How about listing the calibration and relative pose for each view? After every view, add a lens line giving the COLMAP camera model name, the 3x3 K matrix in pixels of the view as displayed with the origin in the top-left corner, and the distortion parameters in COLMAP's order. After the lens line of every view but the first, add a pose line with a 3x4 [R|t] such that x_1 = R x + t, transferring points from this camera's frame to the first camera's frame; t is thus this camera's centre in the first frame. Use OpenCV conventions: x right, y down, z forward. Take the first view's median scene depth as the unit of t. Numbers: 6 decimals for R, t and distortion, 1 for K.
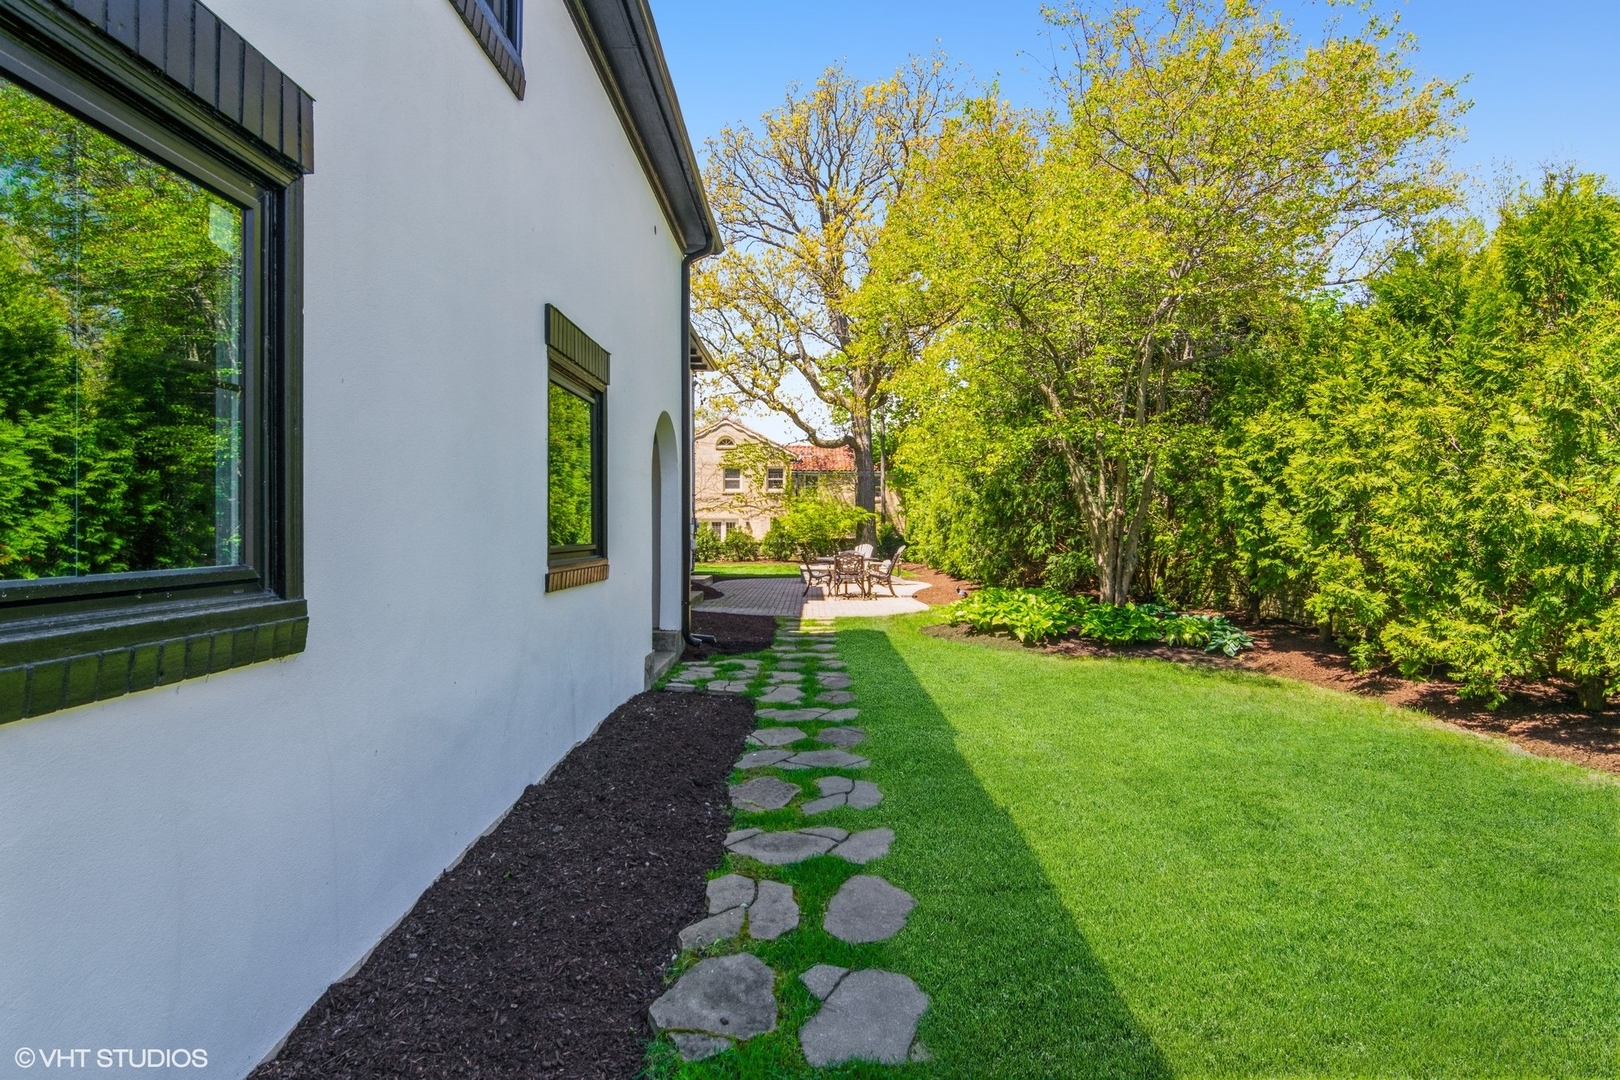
lens RADIAL K [[777.9, 0, 805.9], [0, 777.9, 528.4], [0, 0, 1]] dist [0.001547, 0.000533]
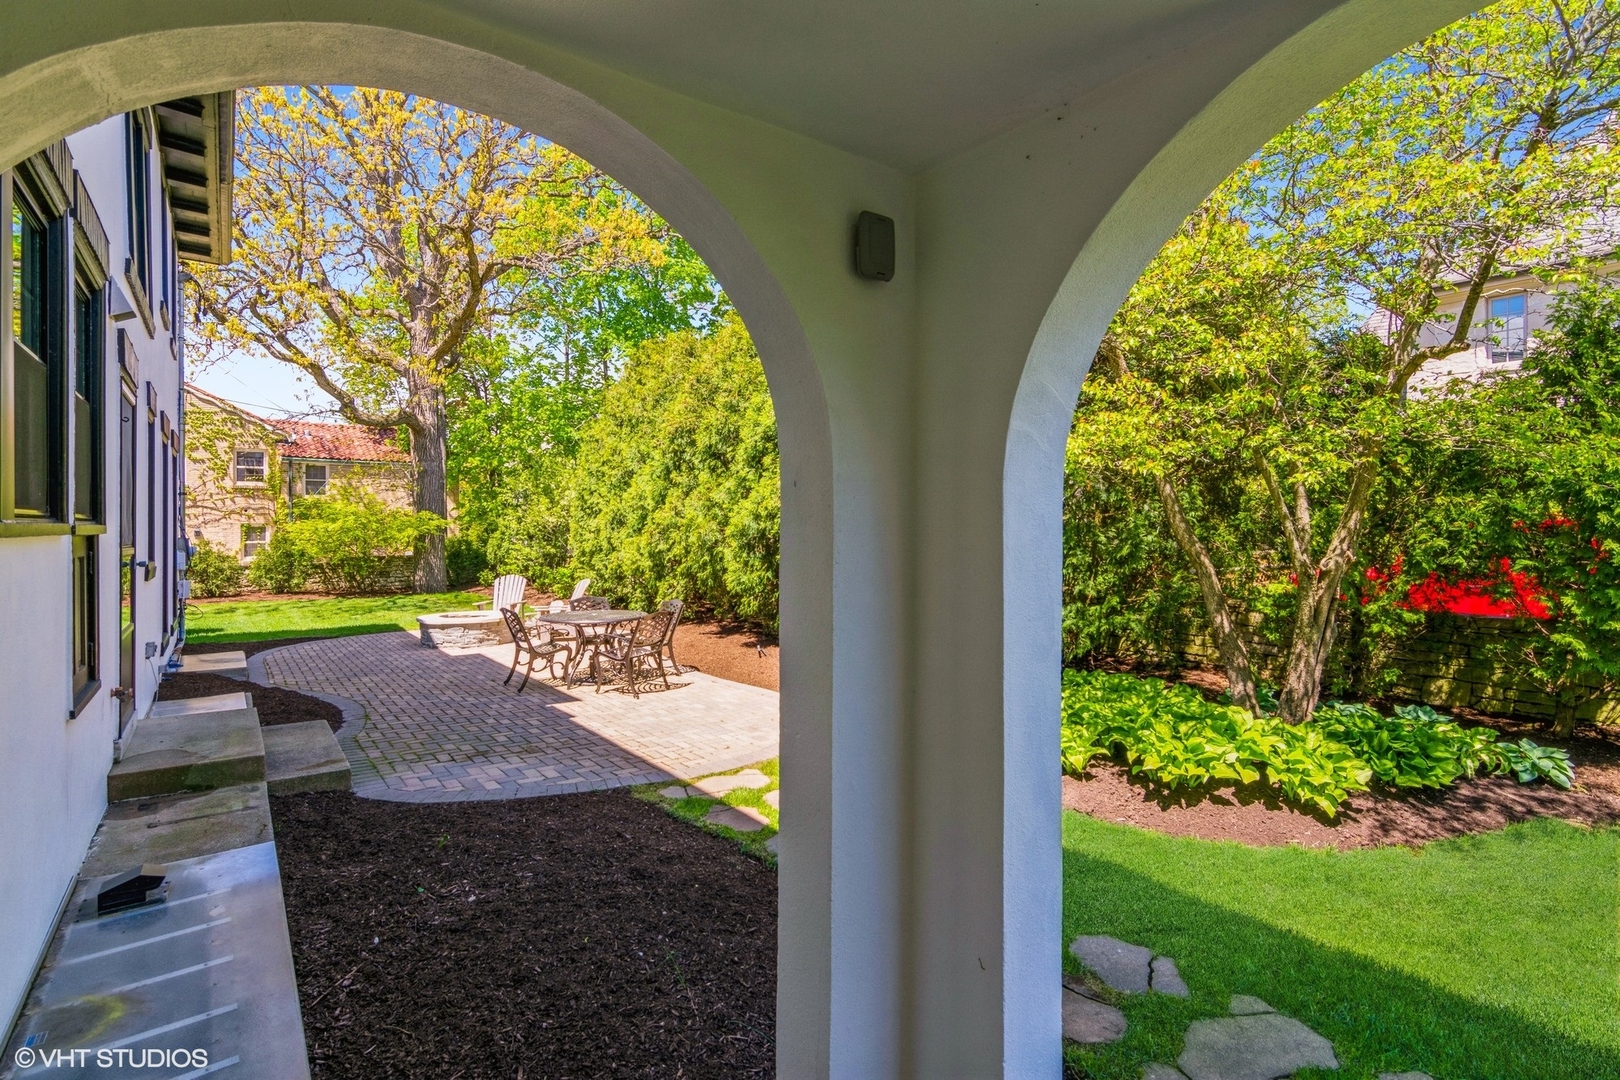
lens RADIAL K [[777.9, 0, 805.9], [0, 777.9, 528.4], [0, 0, 1]] dist [0.001547, 0.000533]
pose [[0.796043, -0.005445, 0.605215, -0.065630], [0.005298, 0.999984, 0.002028, -0.009195], [-0.605217, 0.001592, 0.796059, 0.172049]]
